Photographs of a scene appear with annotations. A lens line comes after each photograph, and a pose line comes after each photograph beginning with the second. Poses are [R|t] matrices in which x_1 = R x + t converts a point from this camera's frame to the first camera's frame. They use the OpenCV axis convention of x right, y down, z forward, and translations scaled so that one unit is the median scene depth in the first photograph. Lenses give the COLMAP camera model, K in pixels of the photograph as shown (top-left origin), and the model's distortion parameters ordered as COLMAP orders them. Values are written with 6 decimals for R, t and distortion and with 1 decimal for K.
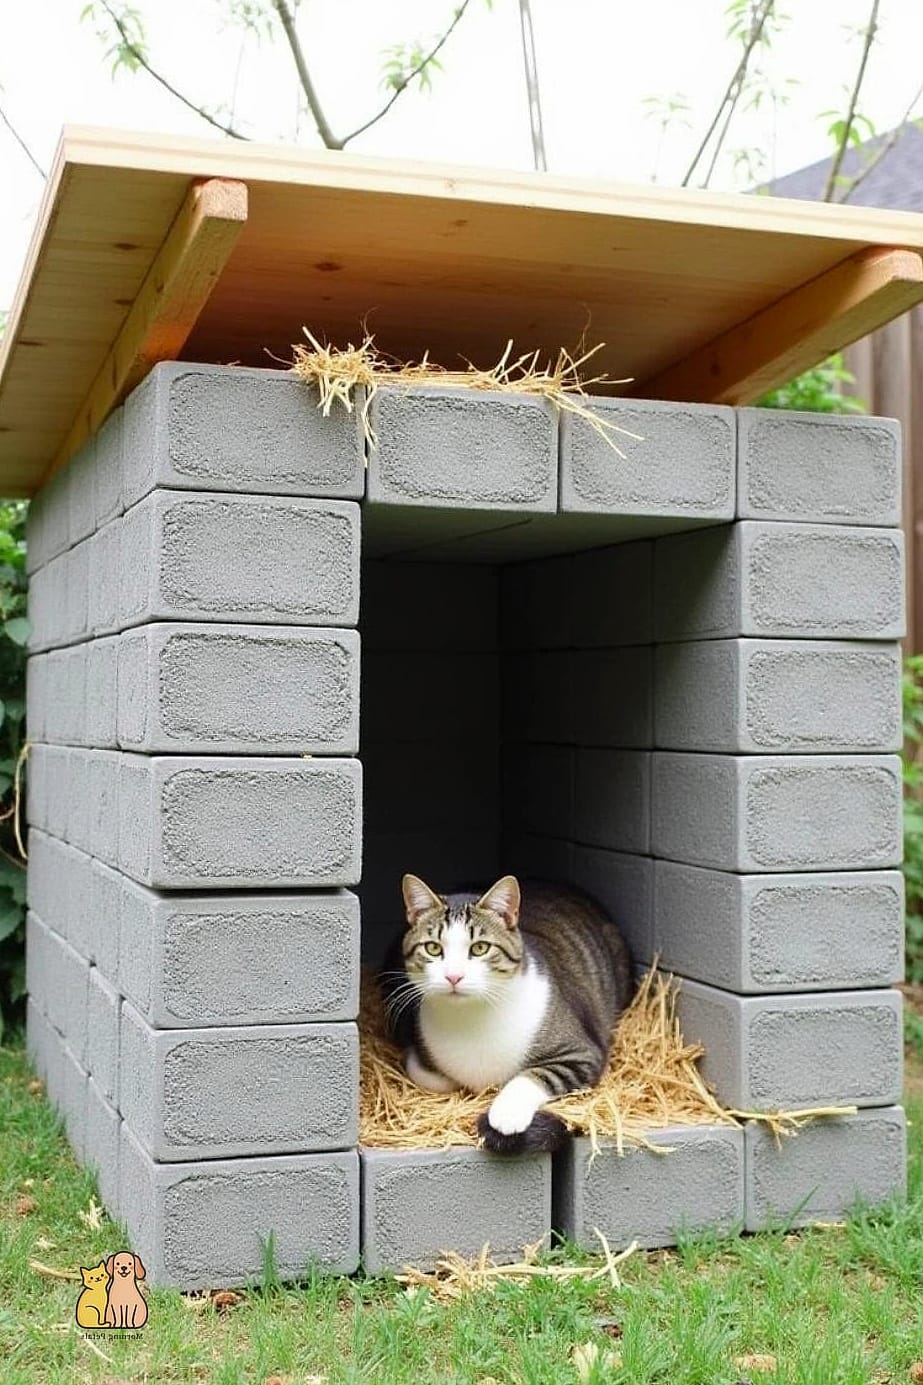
lens RADIAL K [[2337.3, 0, 461.4], [0, 2337.3, 709.9], [0, 0, 1]] dist [-0.006654, -0.093427]
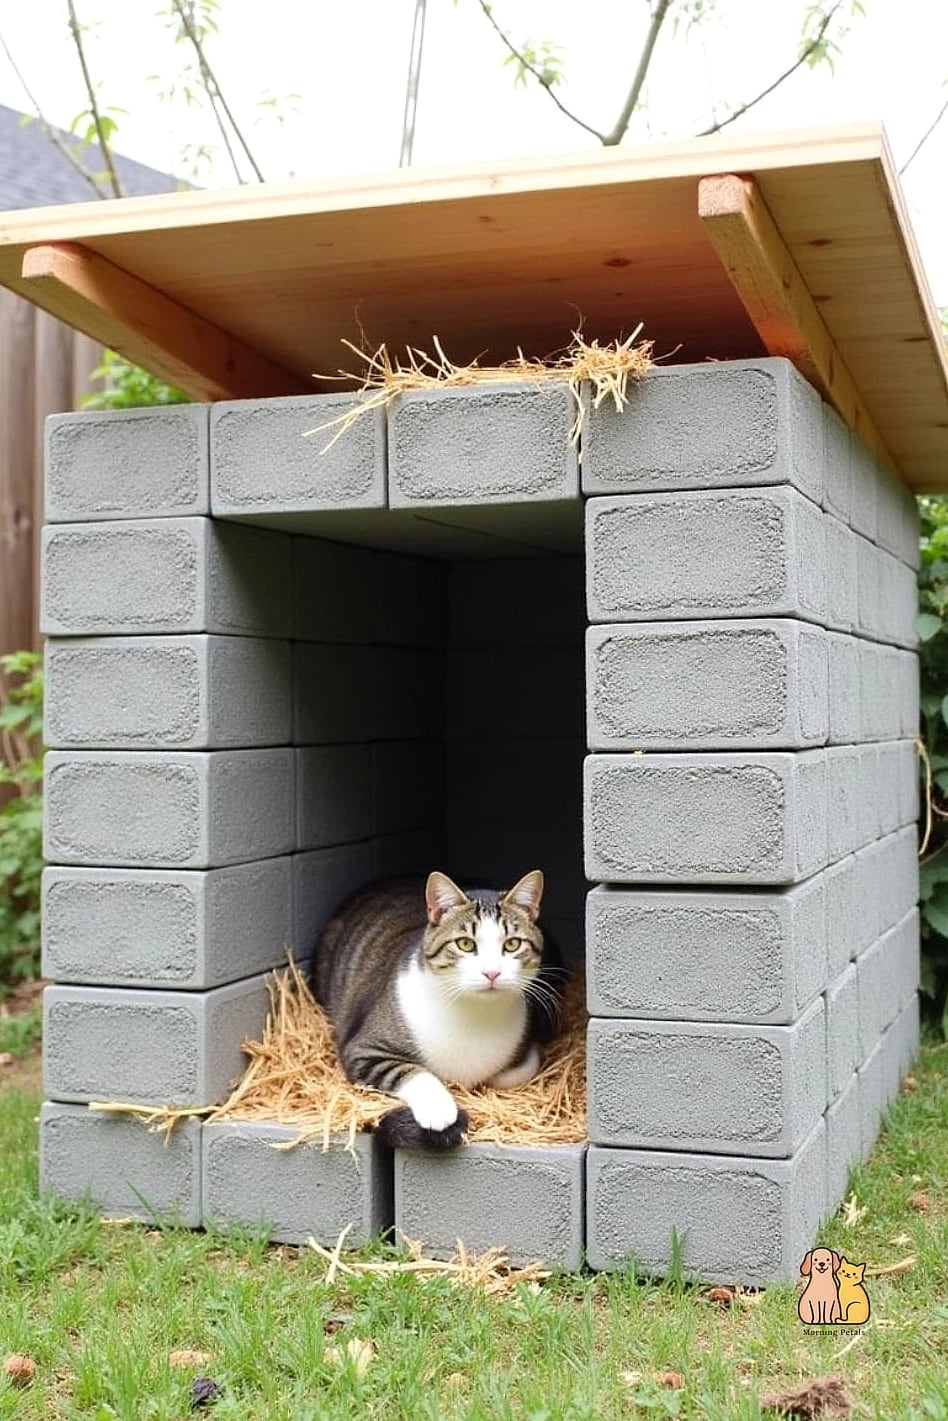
lens RADIAL K [[2334.5, 0, 474.0], [0, 2334.5, 710.5], [0, 0, 1]] dist [-0.010719, 0.058648]
pose [[0.862192, -0.054671, -0.503623, 0.500518], [0.055622, 0.998365, -0.013154, 0.014832], [0.503519, -0.016672, 0.863823, 0.135128]]
